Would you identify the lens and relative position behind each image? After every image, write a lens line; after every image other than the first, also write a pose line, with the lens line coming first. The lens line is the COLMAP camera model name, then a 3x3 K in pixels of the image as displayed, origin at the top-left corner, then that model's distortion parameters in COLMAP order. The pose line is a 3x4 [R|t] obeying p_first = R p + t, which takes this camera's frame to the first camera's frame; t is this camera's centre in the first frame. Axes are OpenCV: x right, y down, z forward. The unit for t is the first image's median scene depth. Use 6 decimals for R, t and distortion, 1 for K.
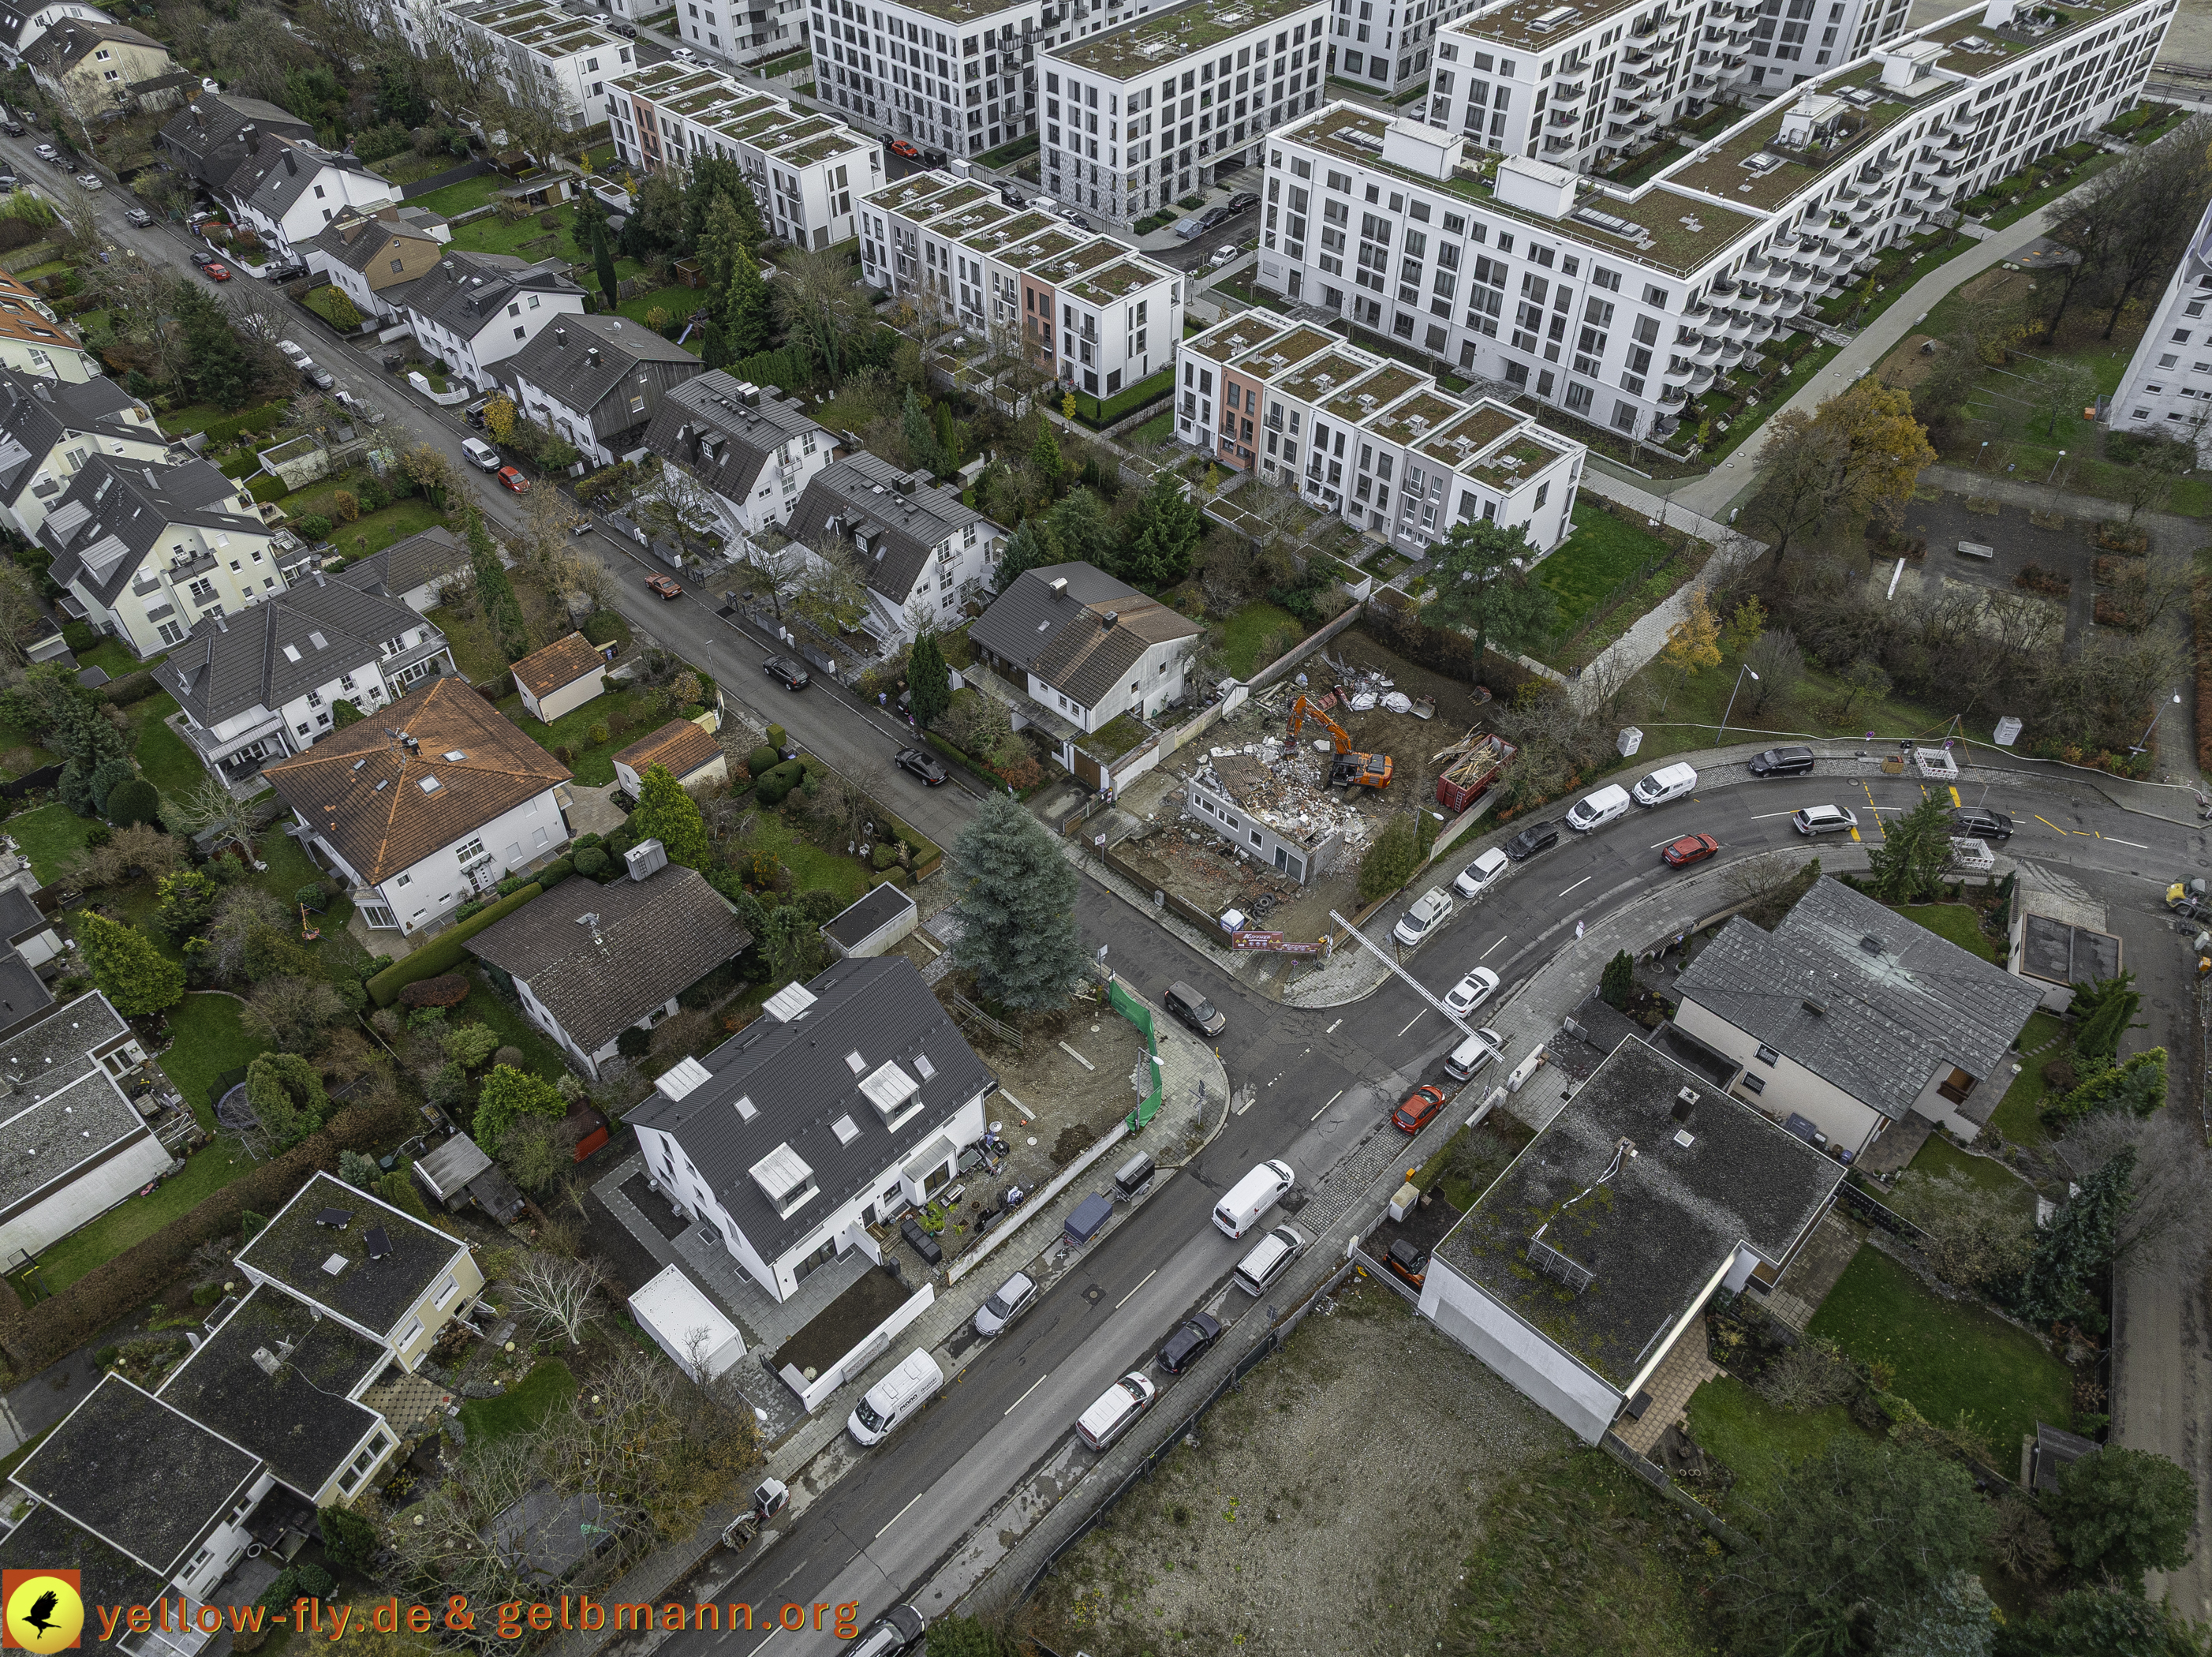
lens RADIAL K [[1548.1, 0, 1103.6], [0, 1548.1, 831.3], [0, 0, 1]] dist [-0.029463, 0.018403]
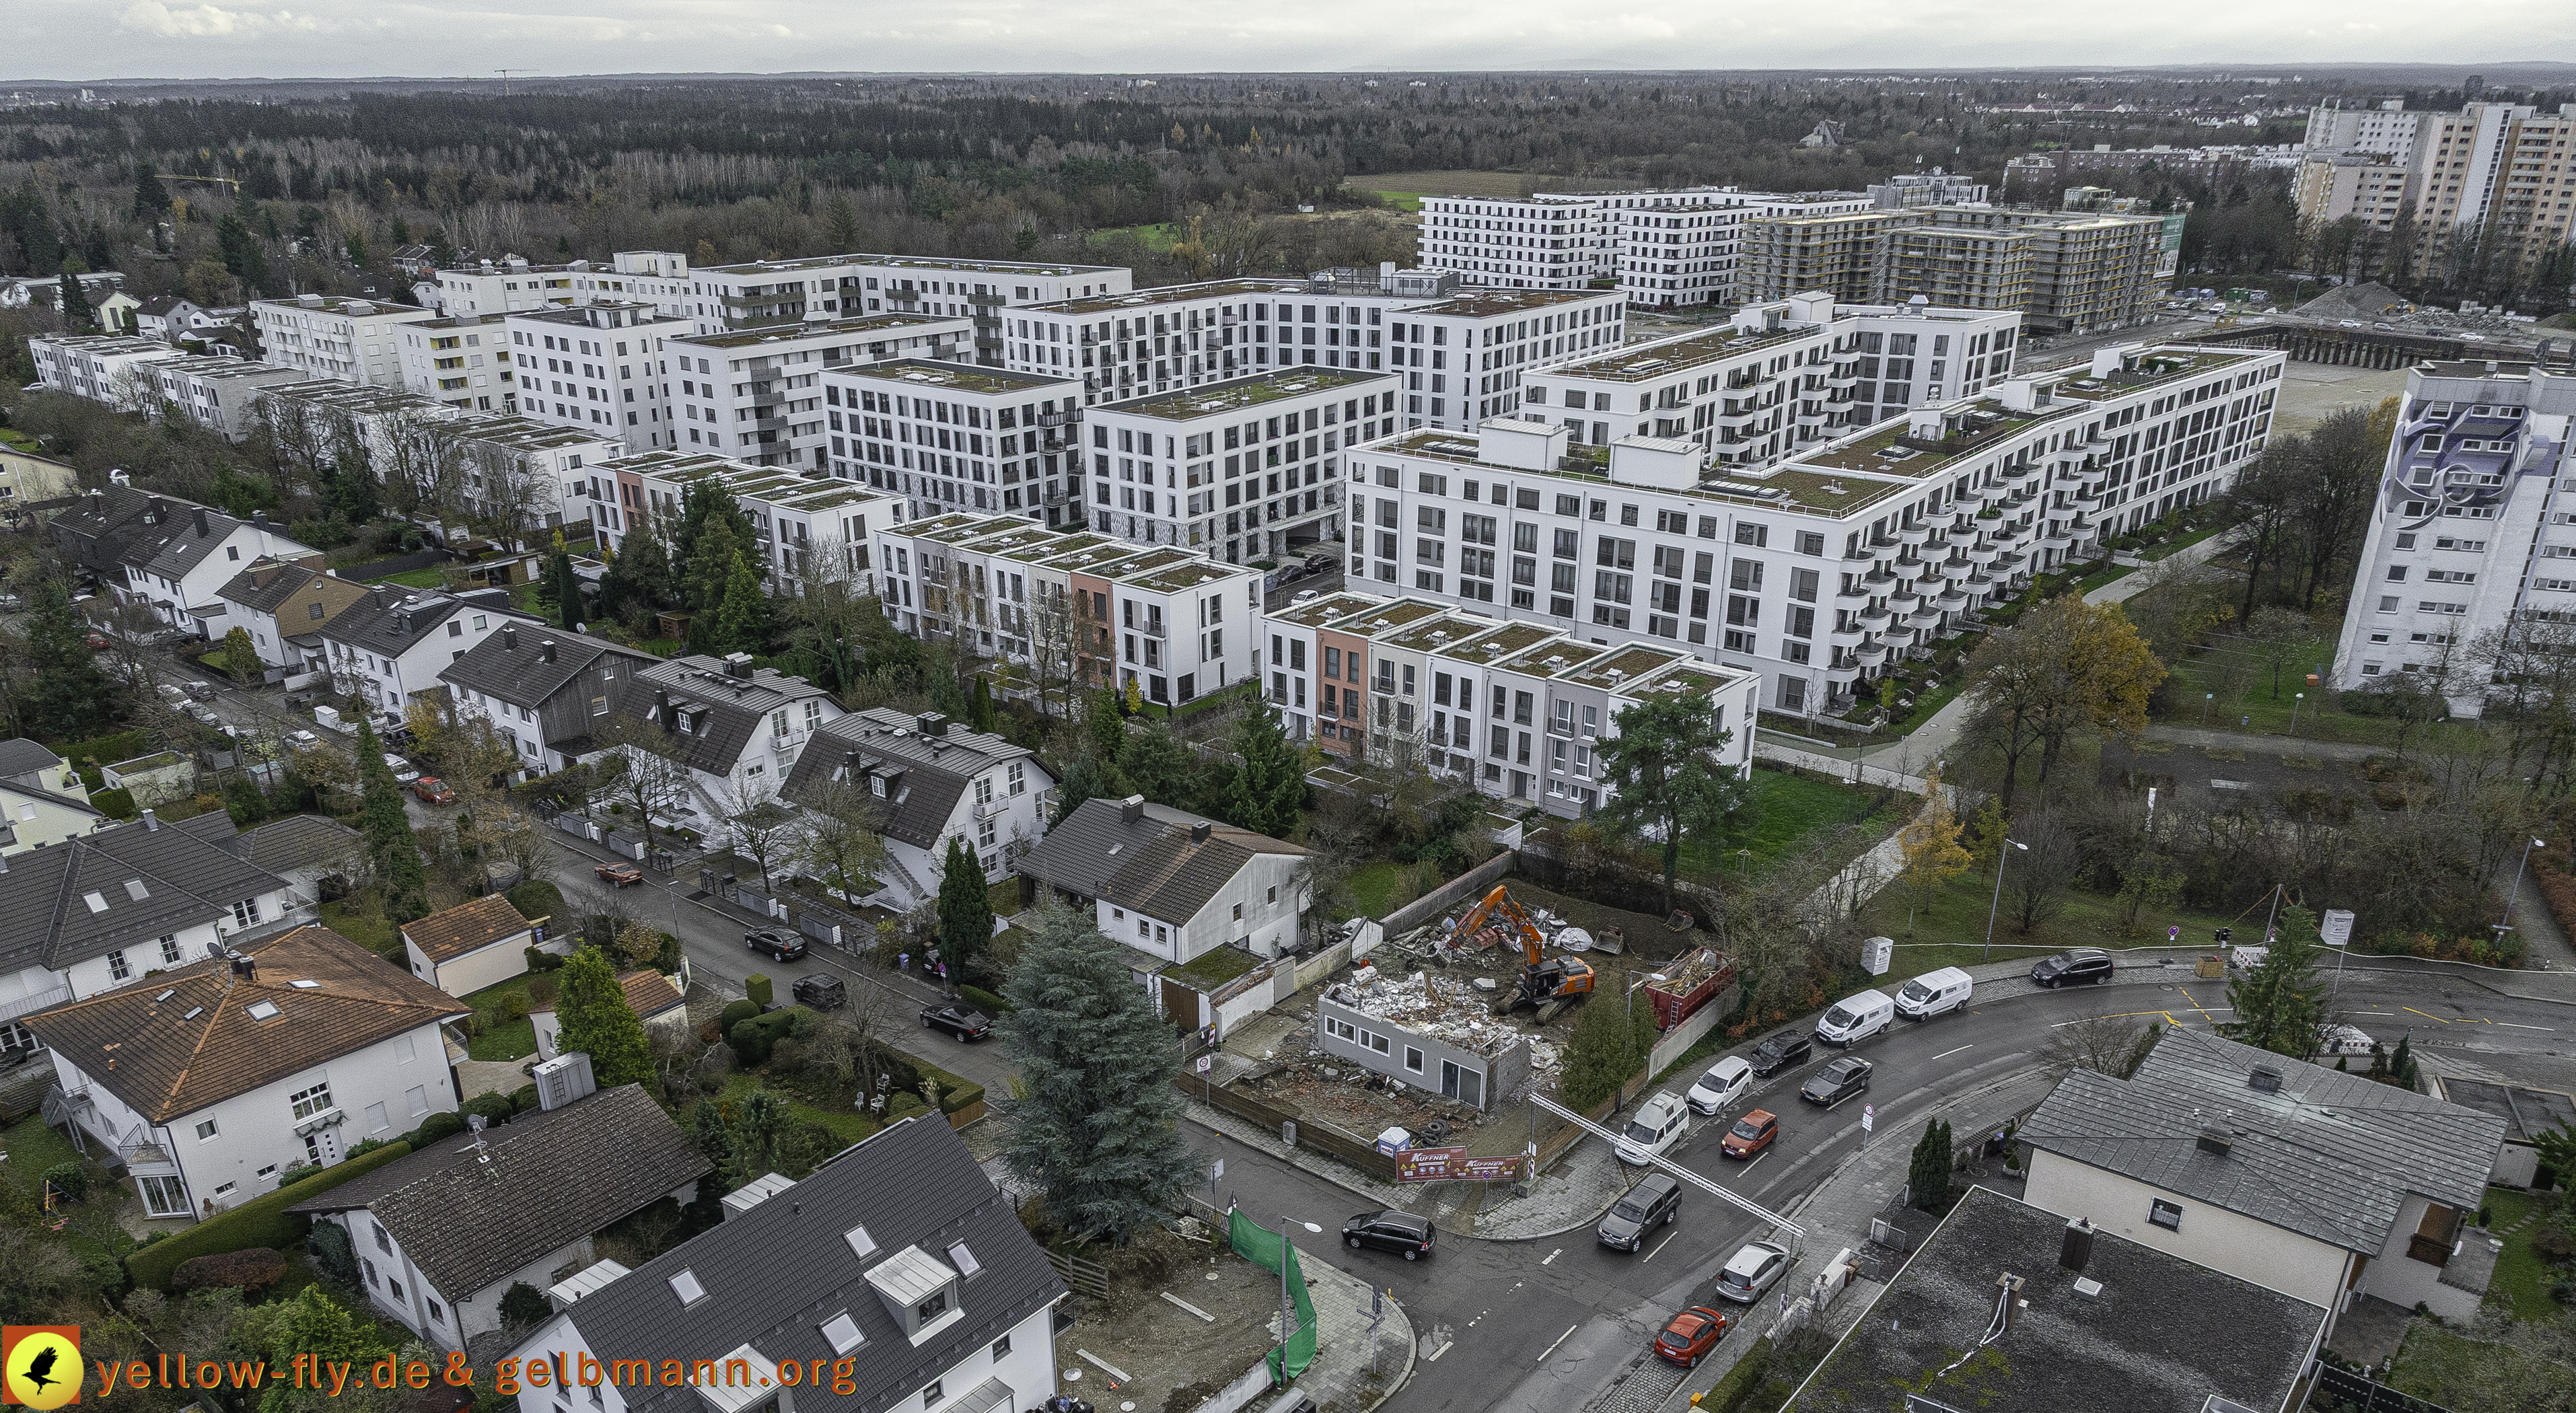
lens RADIAL K [[1799.2, 0, 1284.3], [0, 1799.2, 976.1], [0, 0, 1]] dist [-0.025968, 0.013104]
pose [[0.996592, -0.038358, 0.073023, -0.018862], [0.059405, 0.947962, -0.312792, 0.178590], [-0.057225, 0.316064, 0.947010, 0.135981]]
